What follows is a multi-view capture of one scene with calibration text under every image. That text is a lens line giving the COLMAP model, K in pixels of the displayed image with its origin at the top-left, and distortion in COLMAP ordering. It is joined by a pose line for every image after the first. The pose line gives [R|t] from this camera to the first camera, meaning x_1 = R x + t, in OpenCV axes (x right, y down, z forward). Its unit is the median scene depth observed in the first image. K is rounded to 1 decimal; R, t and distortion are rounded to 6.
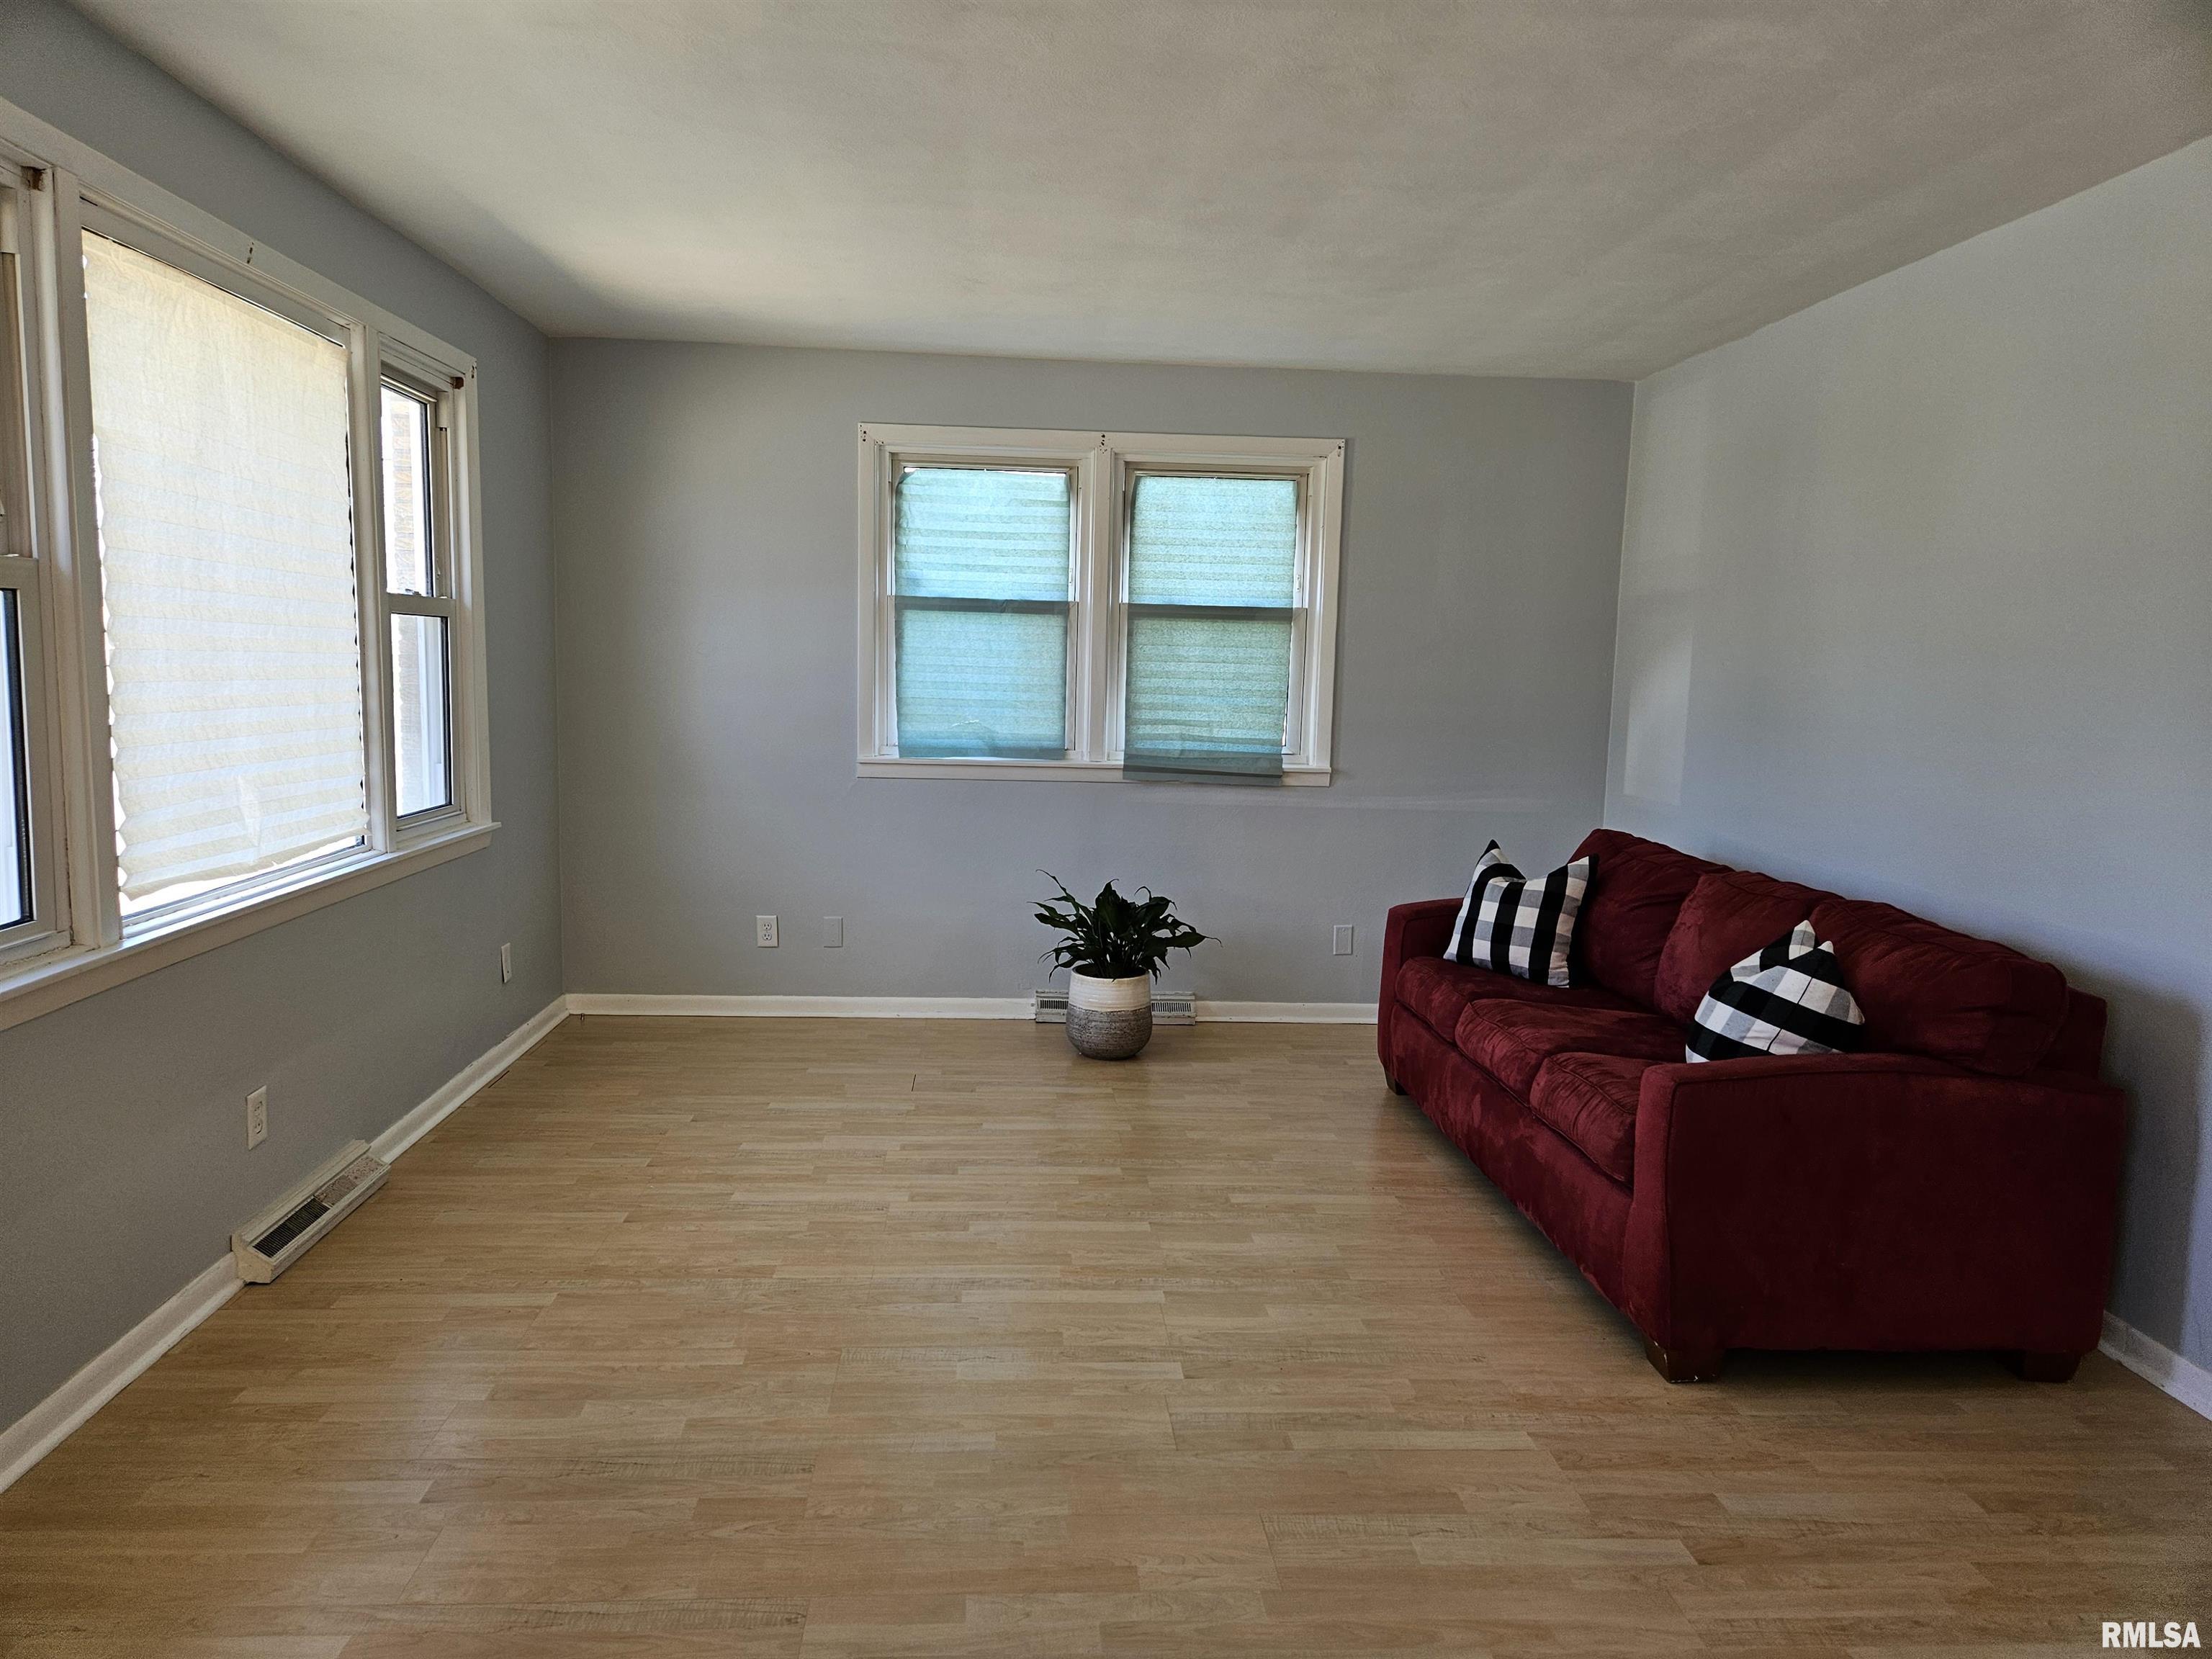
lens RADIAL K [[1479.8, 0, 1090.7], [0, 1479.8, 829.3], [0, 0, 1]] dist [0.080358, -0.064500]
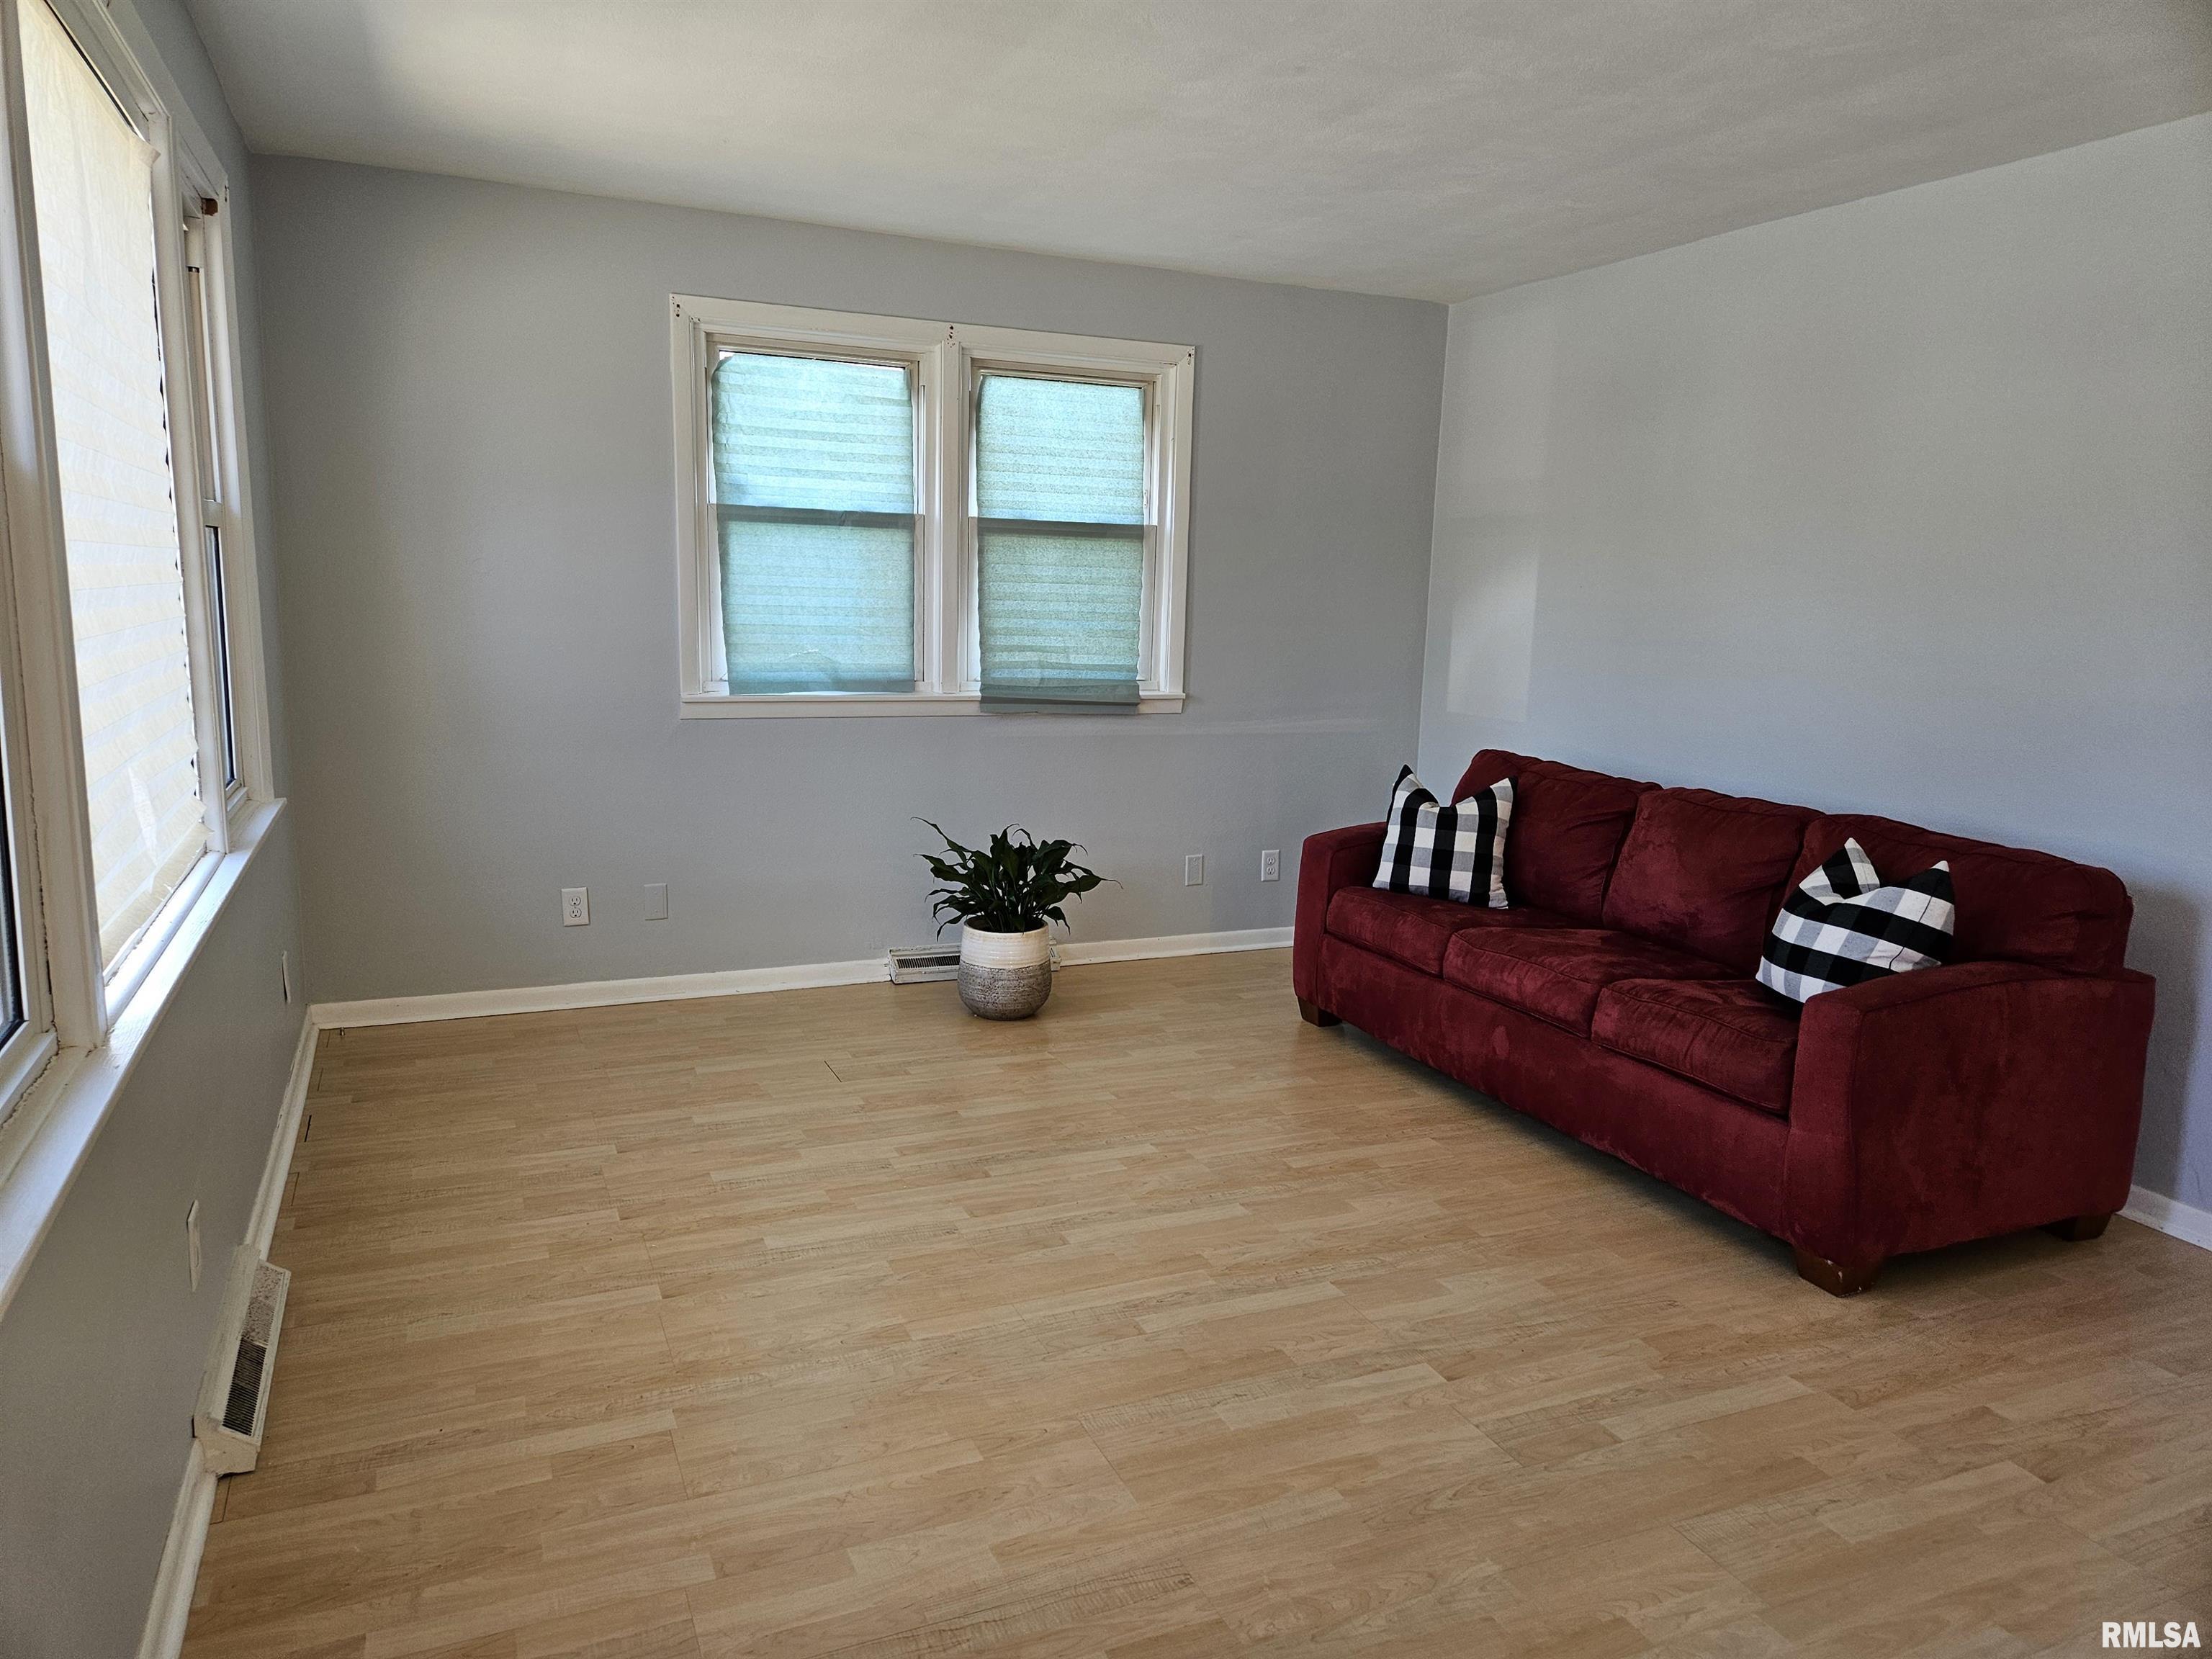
lens RADIAL K [[1479.8, 0, 1100.1], [0, 1479.8, 815.9], [0, 0, 1]] dist [0.080358, -0.064500]
pose [[0.939447, -0.054796, 0.338285, -0.277977], [0.036529, 0.997522, 0.060134, -0.027862], [-0.340741, -0.044136, 0.939121, 0.141540]]
